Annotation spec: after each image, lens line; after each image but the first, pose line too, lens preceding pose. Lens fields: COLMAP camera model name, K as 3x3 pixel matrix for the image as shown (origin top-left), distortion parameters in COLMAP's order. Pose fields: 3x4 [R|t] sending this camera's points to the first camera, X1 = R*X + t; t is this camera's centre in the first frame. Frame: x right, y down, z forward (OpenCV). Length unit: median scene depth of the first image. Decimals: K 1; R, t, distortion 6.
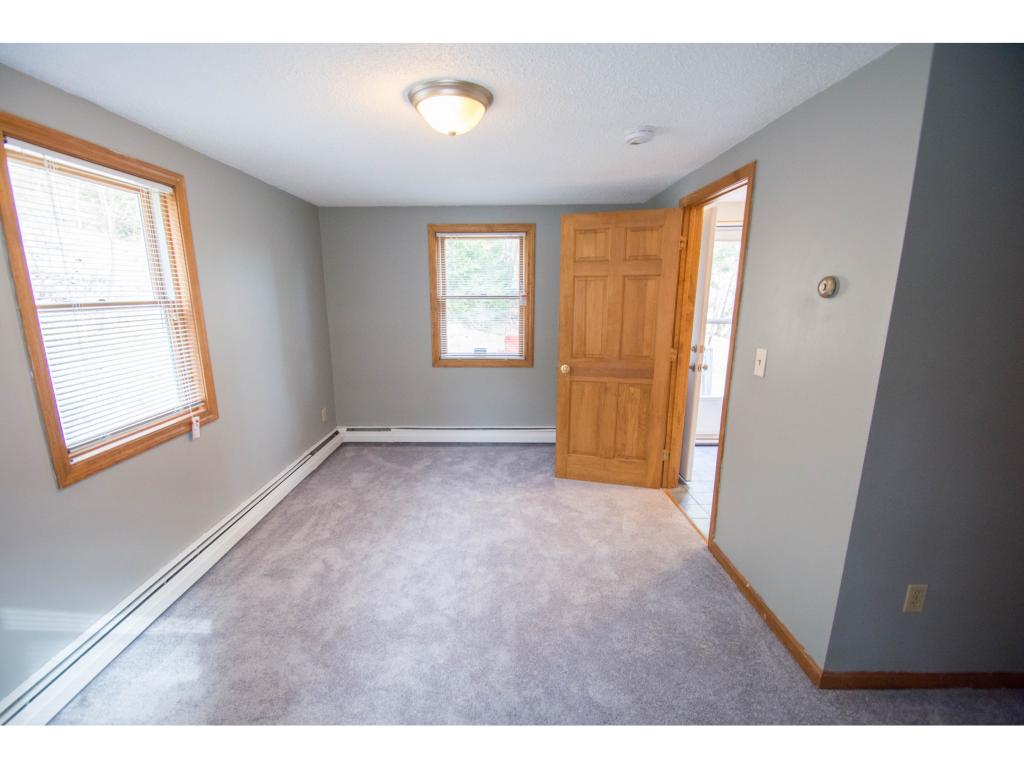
lens RADIAL K [[453.5, 0, 503.3], [0, 453.5, 378.8], [0, 0, 1]] dist [0.009313, -0.011383]
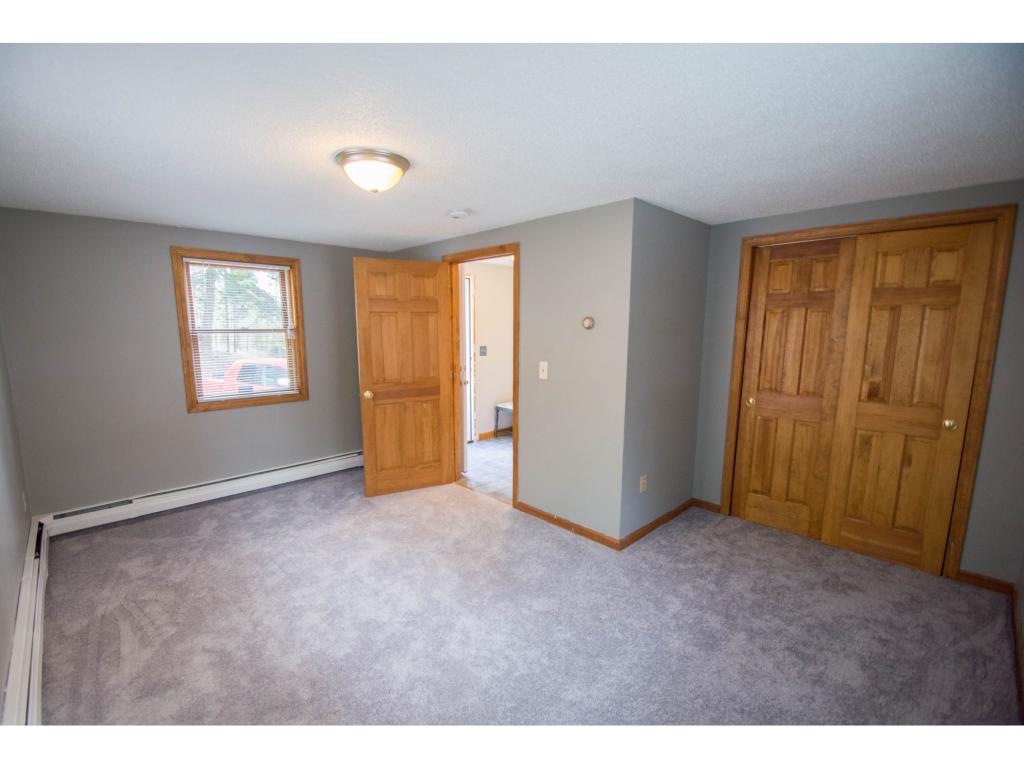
lens RADIAL K [[453.5, 0, 490.3], [0, 453.5, 373.1], [0, 0, 1]] dist [0.009313, -0.011383]
pose [[0.716209, -0.071131, 0.694251, -0.418835], [0.128935, 0.991154, -0.031461, -0.001311], [-0.685872, 0.112046, 0.719045, 0.004416]]
